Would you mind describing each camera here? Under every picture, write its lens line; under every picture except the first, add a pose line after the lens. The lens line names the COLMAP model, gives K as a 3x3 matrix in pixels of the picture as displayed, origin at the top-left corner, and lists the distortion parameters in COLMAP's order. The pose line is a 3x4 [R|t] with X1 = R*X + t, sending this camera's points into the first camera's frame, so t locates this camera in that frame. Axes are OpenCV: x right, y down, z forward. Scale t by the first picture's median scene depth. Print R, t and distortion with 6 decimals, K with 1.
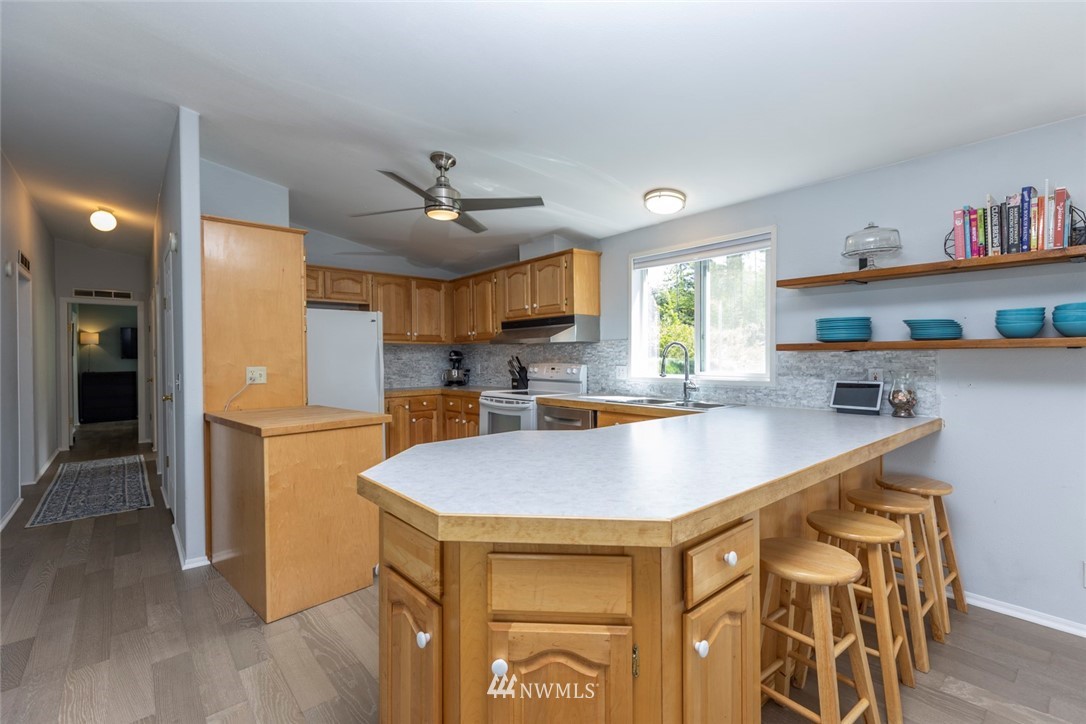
lens RADIAL K [[483.9, 0, 547.5], [0, 483.9, 361.4], [0, 0, 1]] dist [0.001915, -0.000062]
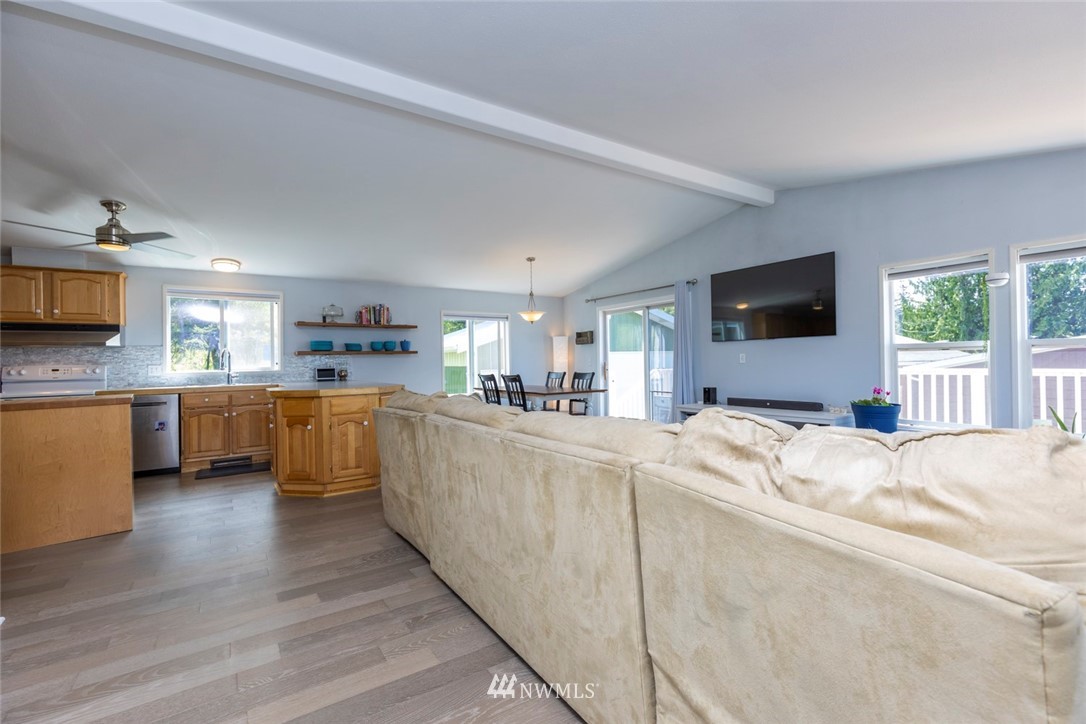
lens RADIAL K [[483.9, 0, 547.5], [0, 483.9, 361.4], [0, 0, 1]] dist [0.001915, -0.000062]
pose [[0.125929, 0.006422, 0.992018, -1.004439], [0.028468, 0.999544, -0.010085, 0.041146], [-0.991631, 0.029511, 0.125689, -0.241874]]
